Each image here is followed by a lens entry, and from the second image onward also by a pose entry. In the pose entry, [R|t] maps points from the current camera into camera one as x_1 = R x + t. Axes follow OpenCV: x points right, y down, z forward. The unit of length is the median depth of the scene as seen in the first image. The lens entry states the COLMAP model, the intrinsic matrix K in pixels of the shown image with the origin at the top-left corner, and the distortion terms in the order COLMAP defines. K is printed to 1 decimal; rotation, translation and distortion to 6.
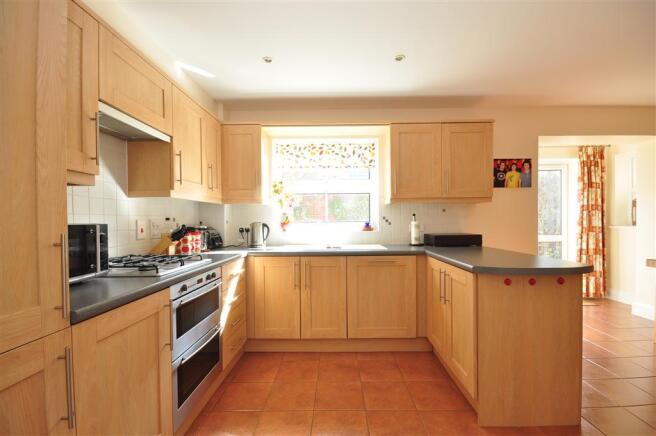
lens RADIAL K [[288.8, 0, 335.7], [0, 288.8, 224.0], [0, 0, 1]] dist [-0.001355, -0.003261]
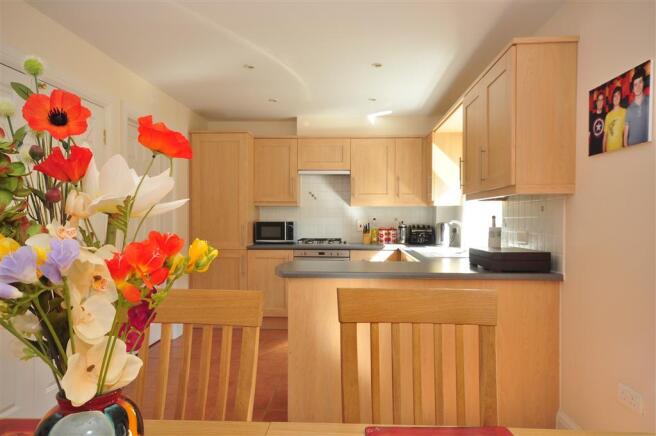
lens RADIAL K [[439.6, 0, 333.2], [0, 439.6, 221.2], [0, 0, 1]] dist [0.037216, -0.000141]
pose [[-0.042721, 0.018354, -0.998918, 1.338055], [-0.012995, 0.999736, 0.018925, -0.036480], [0.999003, 0.013789, -0.042472, 0.682834]]
